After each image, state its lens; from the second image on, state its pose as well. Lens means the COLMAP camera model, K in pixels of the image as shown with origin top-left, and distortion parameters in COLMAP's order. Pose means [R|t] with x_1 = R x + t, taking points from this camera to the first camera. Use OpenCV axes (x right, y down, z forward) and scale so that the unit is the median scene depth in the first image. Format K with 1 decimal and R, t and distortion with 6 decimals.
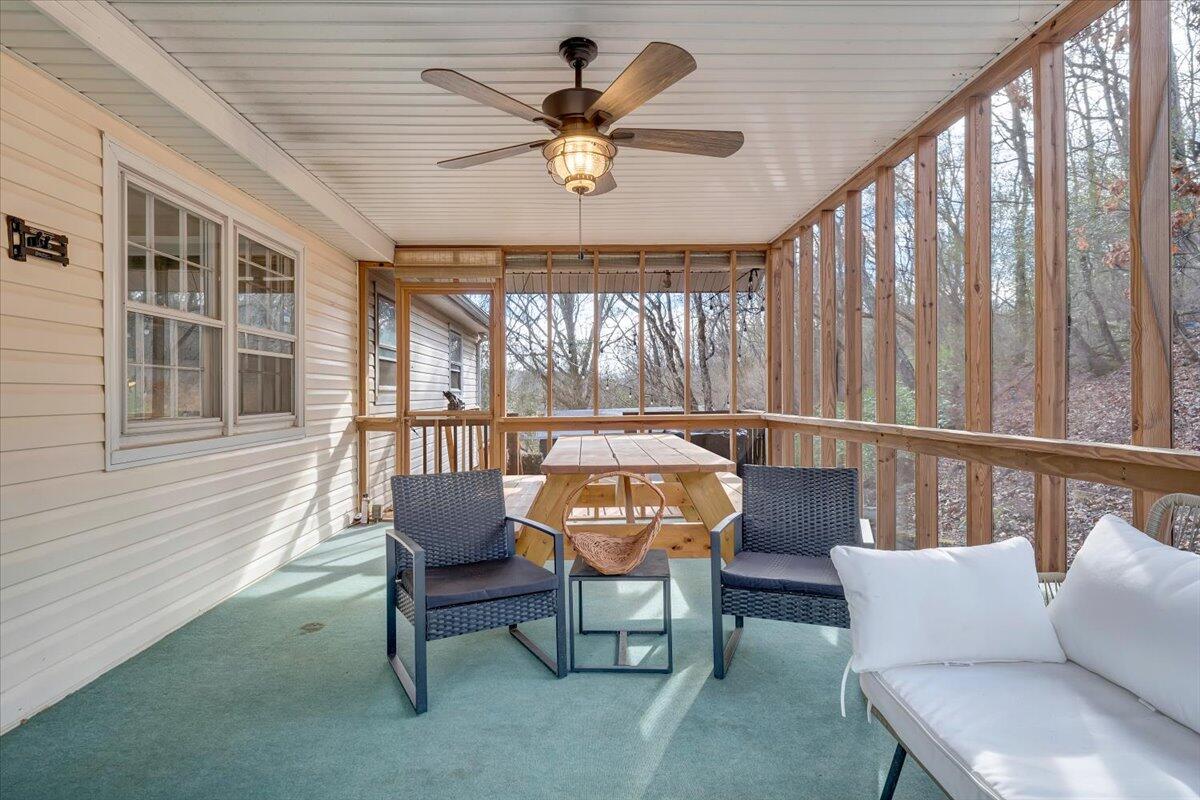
lens RADIAL K [[597.9, 0, 599.4], [0, 597.9, 394.5], [0, 0, 1]] dist [0.001529, -0.000327]
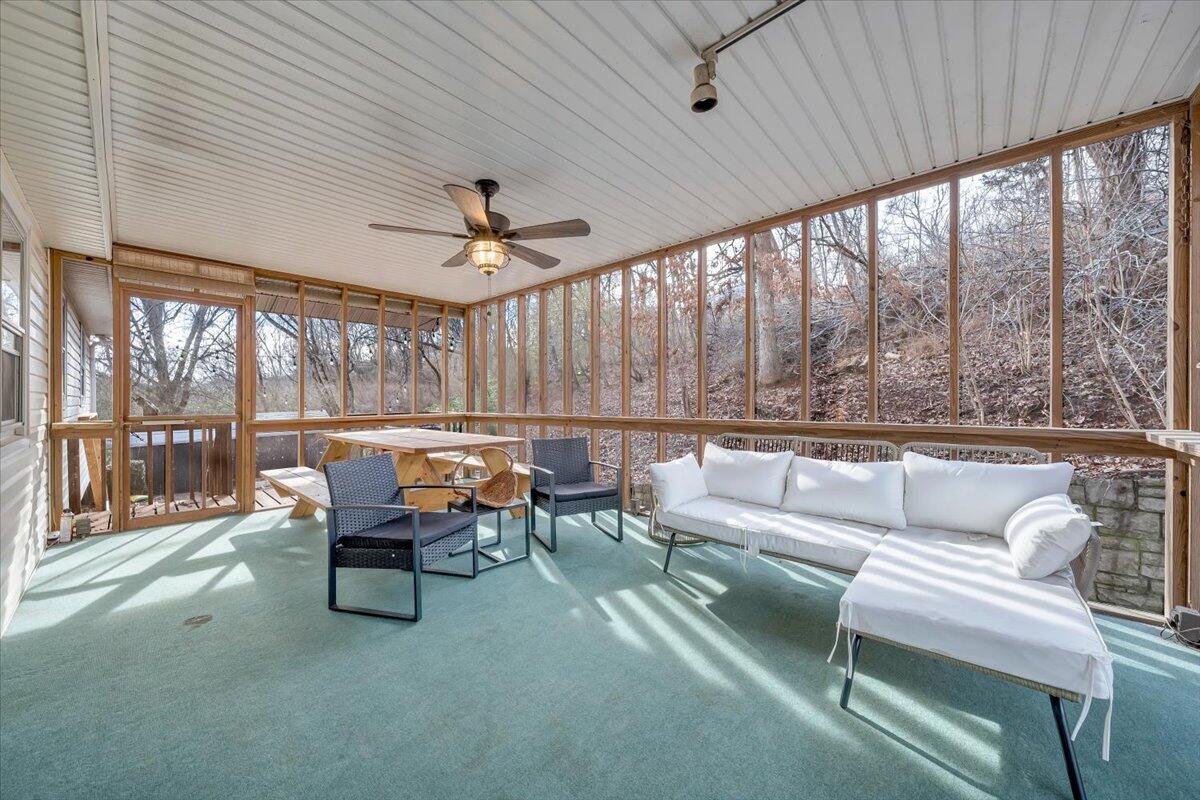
lens RADIAL K [[404.8, 0, 596.0], [0, 404.8, 401.0], [0, 0, 1]] dist [0.000023, 0.000017]
pose [[0.715507, 0.001382, 0.698604, -0.348014], [-0.000975, 0.999999, -0.000980, 0.004274], [-0.698605, 0.000021, 0.715508, 0.005748]]
